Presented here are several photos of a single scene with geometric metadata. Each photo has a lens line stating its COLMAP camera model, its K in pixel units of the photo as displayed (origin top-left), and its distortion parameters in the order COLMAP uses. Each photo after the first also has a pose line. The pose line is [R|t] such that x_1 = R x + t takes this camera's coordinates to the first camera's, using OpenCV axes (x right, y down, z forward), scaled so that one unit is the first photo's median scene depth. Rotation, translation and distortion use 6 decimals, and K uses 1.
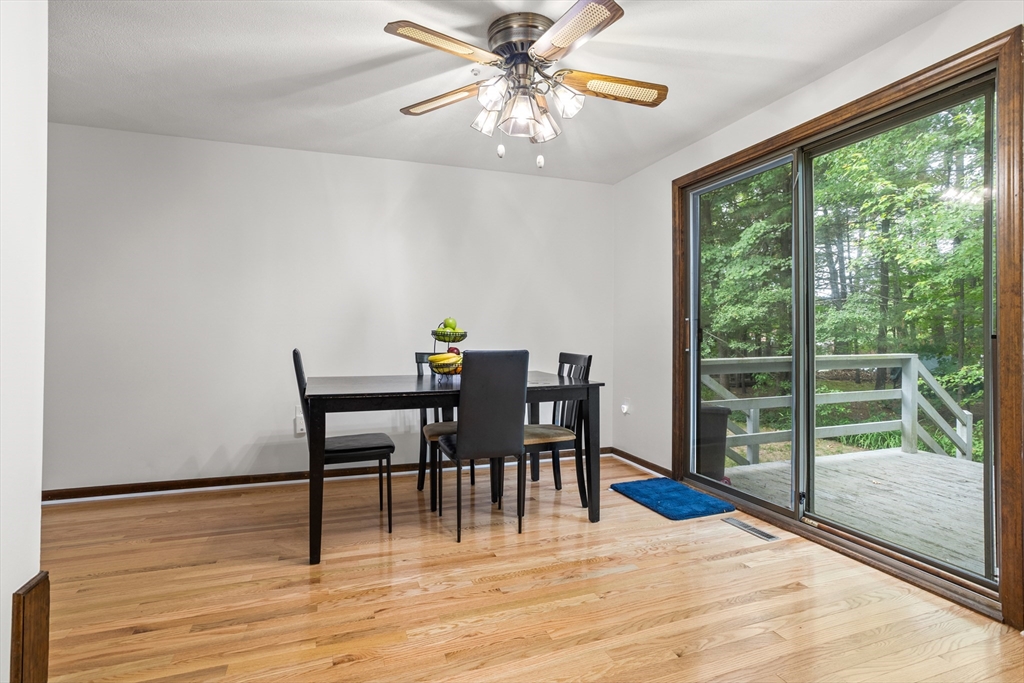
lens RADIAL K [[511.8, 0, 510.2], [0, 511.8, 328.1], [0, 0, 1]] dist [-0.051036, 0.040436]
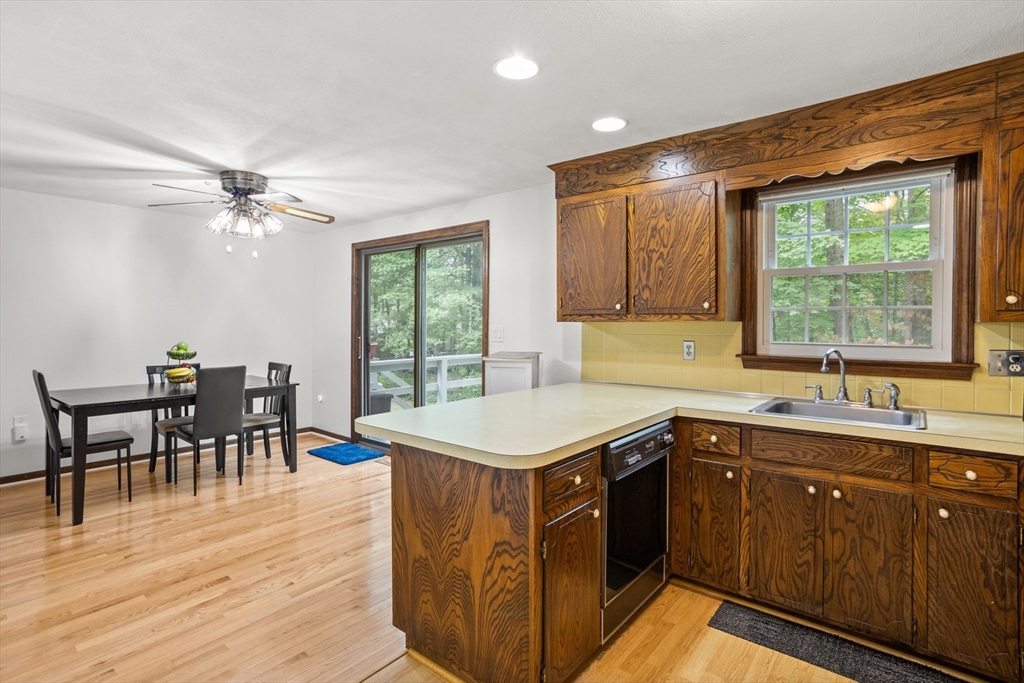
lens RADIAL K [[511.8, 0, 510.2], [0, 511.8, 328.1], [0, 0, 1]] dist [-0.051036, 0.040436]
pose [[0.860848, -0.003144, 0.508852, -0.047843], [-0.010132, 0.999677, 0.023317, -0.098691], [-0.508761, -0.025228, 0.860538, -0.626701]]
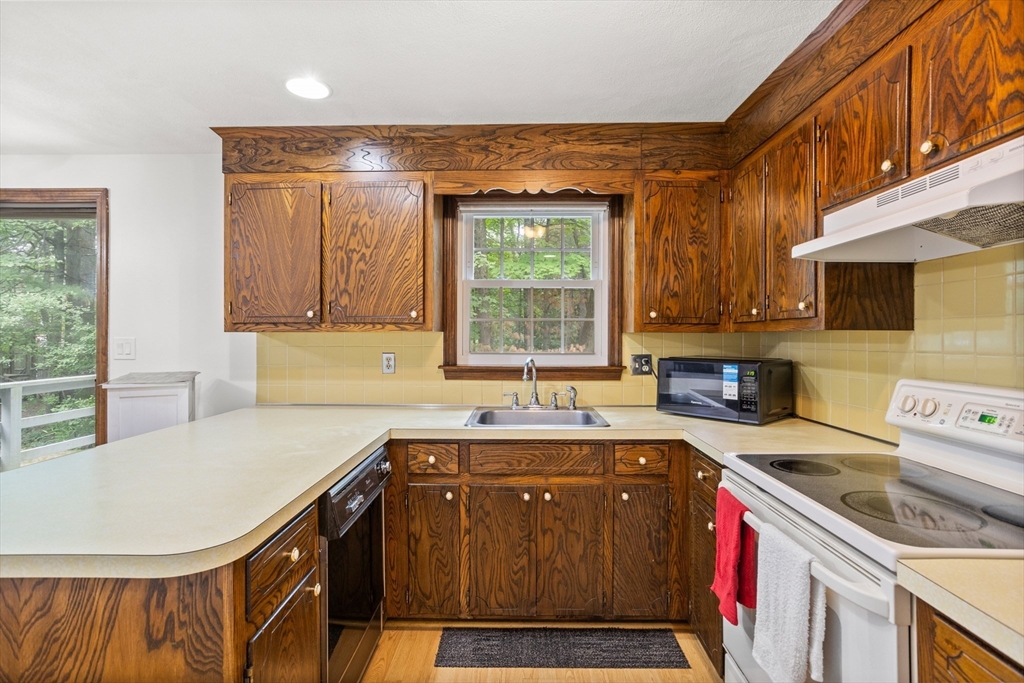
lens RADIAL K [[498.2, 0, 515.8], [0, 498.2, 336.6], [0, 0, 1]] dist [-0.053528, 0.035867]
pose [[0.356621, -0.004830, 0.934237, 0.007188], [-0.015837, 0.999812, 0.011214, -0.096830], [-0.934115, -0.018795, 0.356477, -0.475451]]
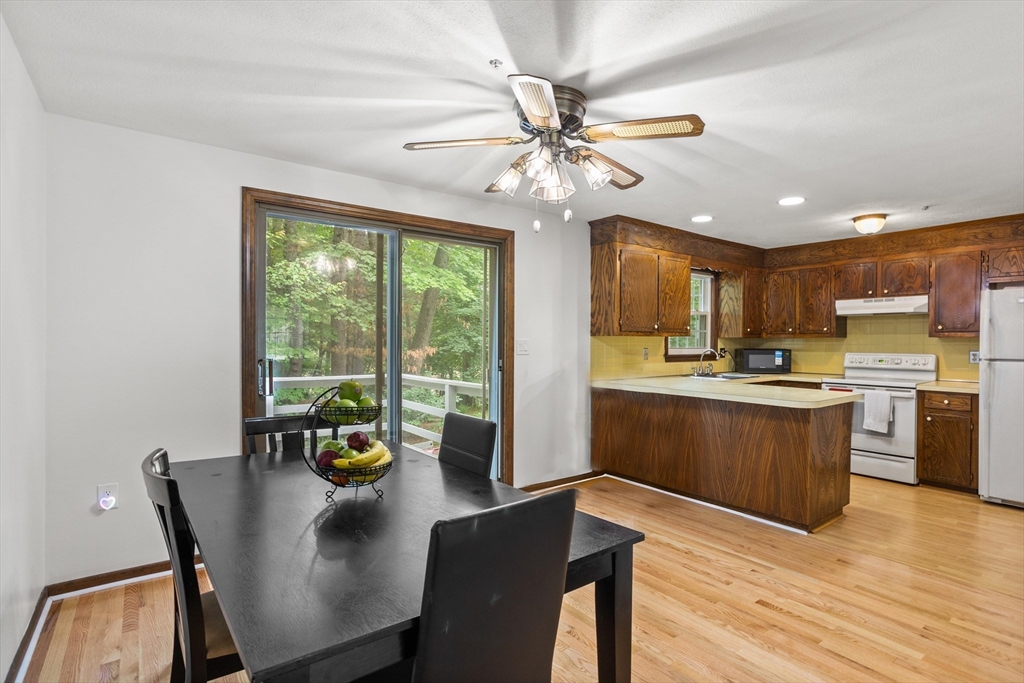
lens RADIAL K [[514.7, 0, 498.1], [0, 514.7, 347.4], [0, 0, 1]] dist [-0.066820, 0.042437]
pose [[-0.286951, -0.015712, 0.957816, -0.696787], [-0.020747, 0.999733, 0.010184, -0.062279], [-0.957720, -0.016950, -0.287201, 1.027336]]
